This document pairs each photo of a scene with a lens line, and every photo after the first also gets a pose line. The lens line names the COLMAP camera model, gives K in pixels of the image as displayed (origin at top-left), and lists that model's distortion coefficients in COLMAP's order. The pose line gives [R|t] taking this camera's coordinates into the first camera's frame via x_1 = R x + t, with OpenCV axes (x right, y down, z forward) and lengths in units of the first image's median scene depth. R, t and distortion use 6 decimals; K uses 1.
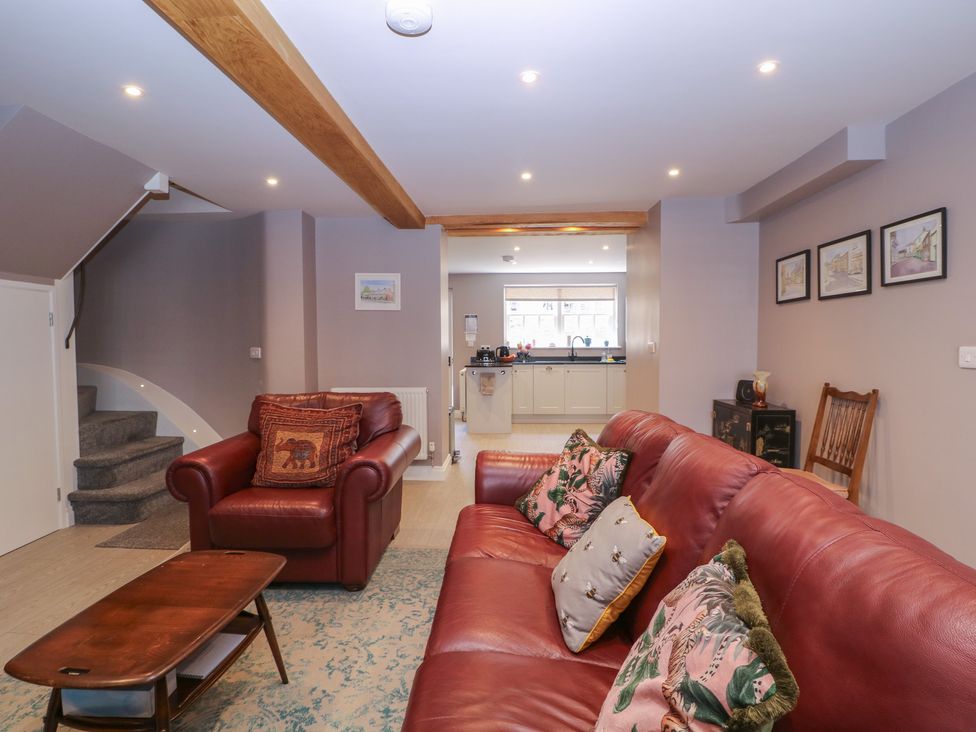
lens RADIAL K [[508.9, 0, 488.3], [0, 508.9, 358.7], [0, 0, 1]] dist [-0.012967, -0.008254]
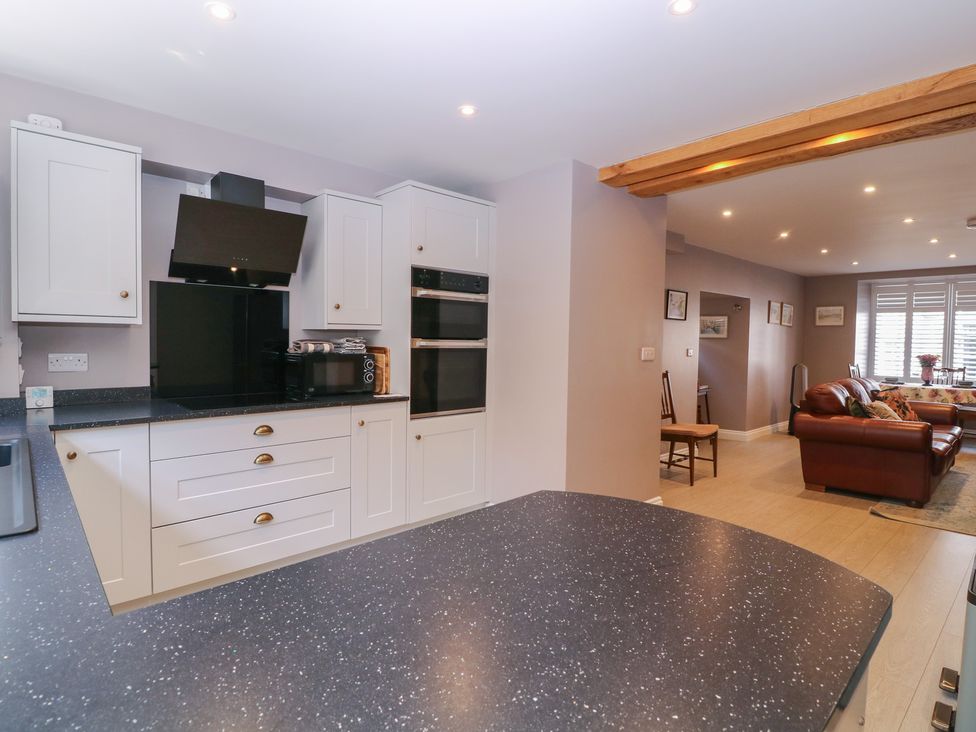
lens RADIAL K [[508.9, 0, 481.9], [0, 508.9, 360.6], [0, 0, 1]] dist [-0.012967, -0.008254]
pose [[-0.697349, -0.032705, 0.715985, -0.094195], [0.012647, 0.998241, 0.057916, -0.061906], [-0.716620, 0.049443, -0.695709, 1.748222]]
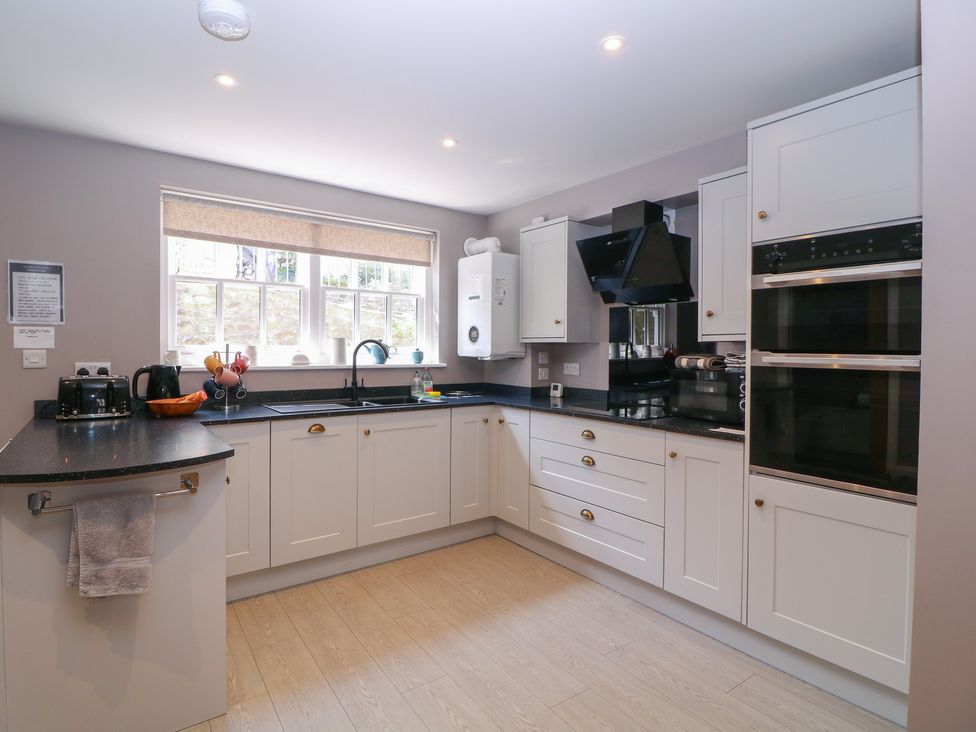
lens RADIAL K [[508.9, 0, 478.8], [0, 508.9, 353.1], [0, 0, 1]] dist [-0.012967, -0.008254]
pose [[0.791962, 0.005145, 0.610549, -0.012756], [0.007483, 0.999808, -0.018132, -0.045473], [-0.610525, 0.018928, 0.791771, 1.114626]]
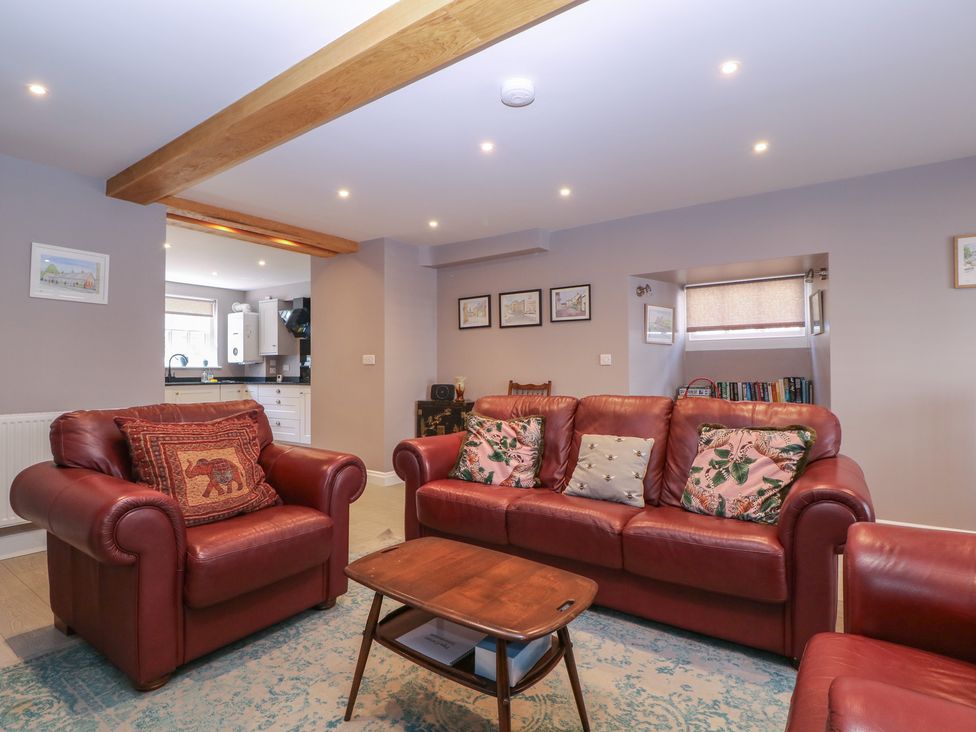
lens RADIAL K [[508.9, 0, 492.1], [0, 508.9, 363.3], [0, 0, 1]] dist [-0.012967, -0.008254]
pose [[0.533612, 0.013364, 0.845624, -0.493268], [0.029982, 0.998948, -0.034707, 0.033222], [-0.845198, 0.043874, 0.532649, 0.138434]]
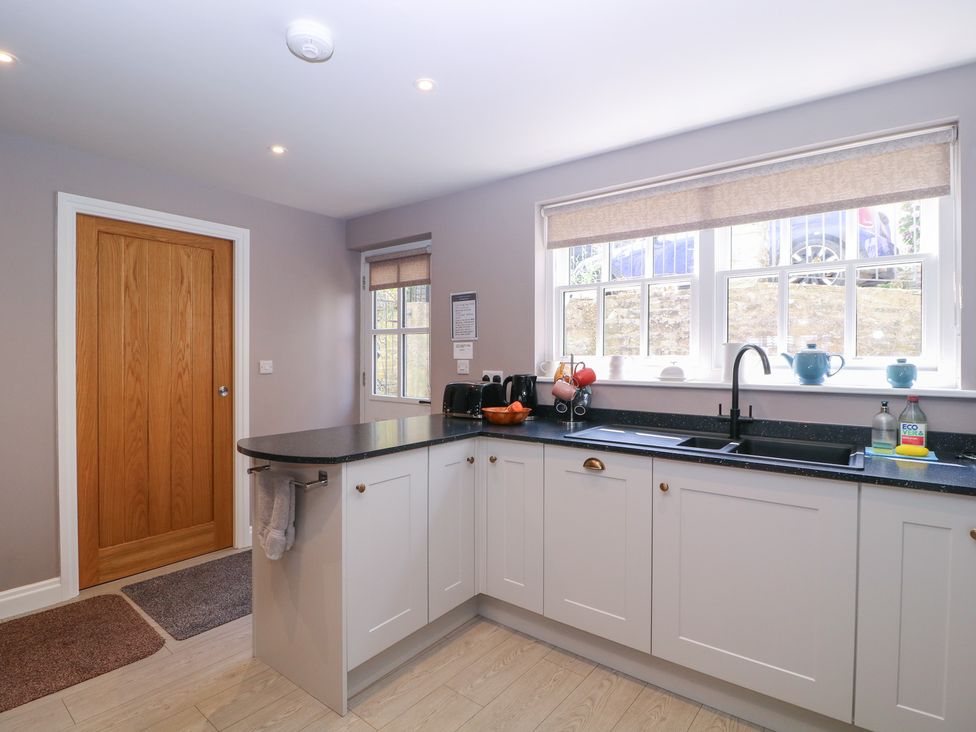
lens RADIAL K [[508.9, 0, 487.9], [0, 508.9, 359.1], [0, 0, 1]] dist [-0.012967, -0.008254]
pose [[0.803951, 0.010051, -0.594611, 0.402085], [-0.026765, 0.999456, -0.019295, -0.051193], [0.594093, 0.031427, 0.803782, 1.288180]]
